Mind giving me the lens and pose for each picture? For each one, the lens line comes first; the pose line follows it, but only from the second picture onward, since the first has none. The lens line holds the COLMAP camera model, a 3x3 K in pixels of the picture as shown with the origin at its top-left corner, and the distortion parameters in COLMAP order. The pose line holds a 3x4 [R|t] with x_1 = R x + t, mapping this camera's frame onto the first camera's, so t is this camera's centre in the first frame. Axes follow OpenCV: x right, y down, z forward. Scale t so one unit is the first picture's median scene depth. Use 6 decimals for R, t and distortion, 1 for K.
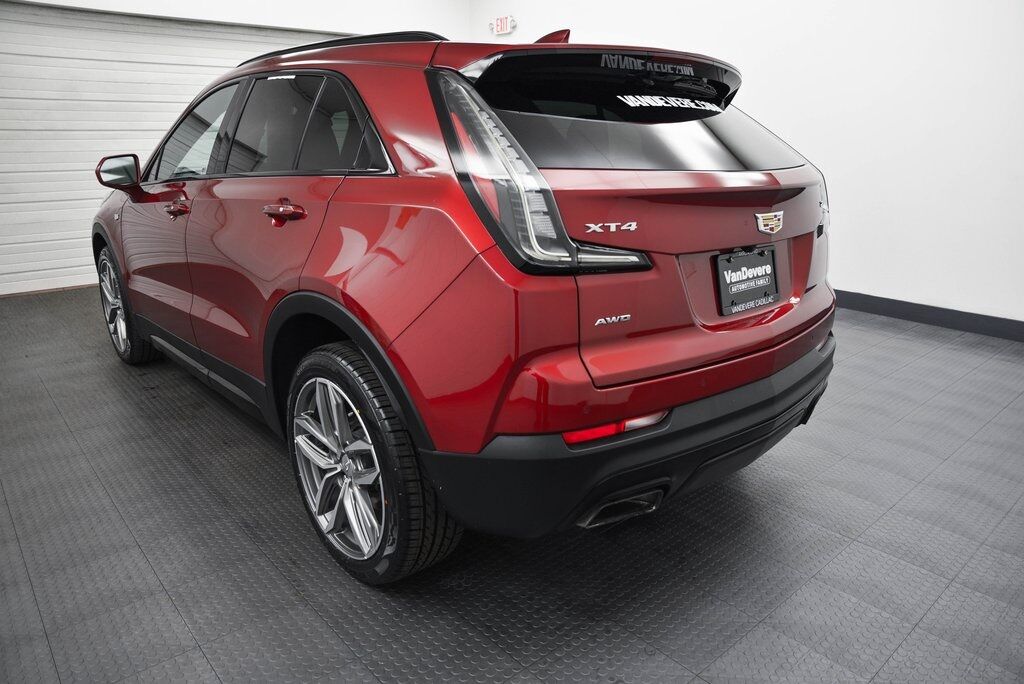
lens RADIAL K [[684.3, 0, 512.0], [0, 684.3, 342.0], [0, 0, 1]] dist [-0.126686, 0.063715]
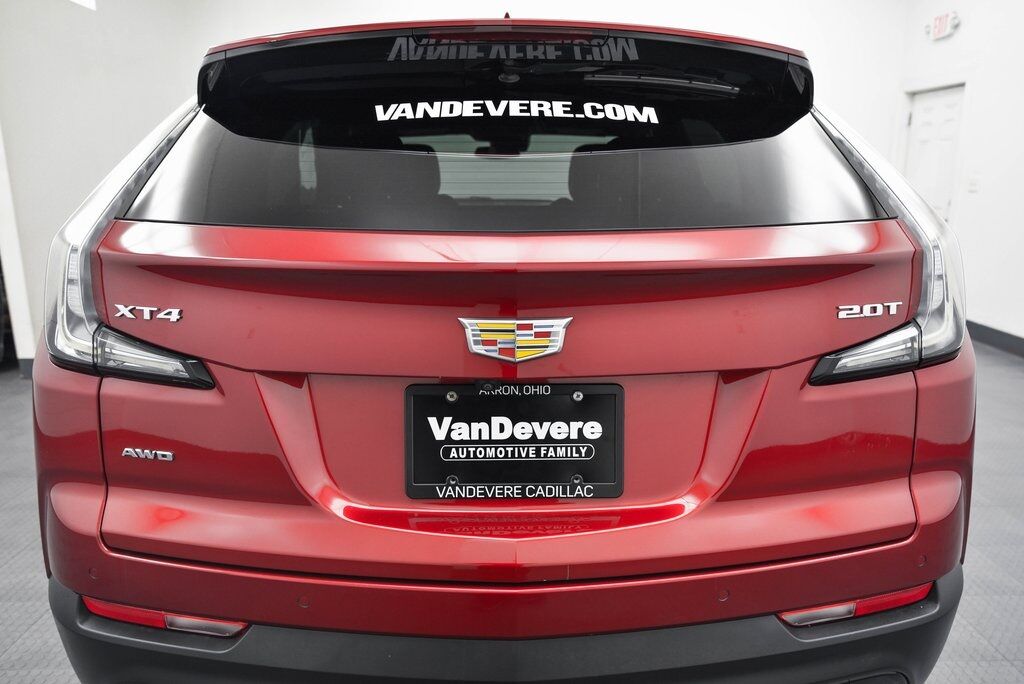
lens RADIAL K [[714.7, 0, 512.0], [0, 714.7, 342.0], [0, 0, 1]] dist [-0.048742, 0.002785]
pose [[0.770221, 0.148968, -0.620136, 0.701724], [-0.185039, 0.982711, 0.006243, -0.177082], [0.610345, 0.109941, 0.784469, 0.582893]]
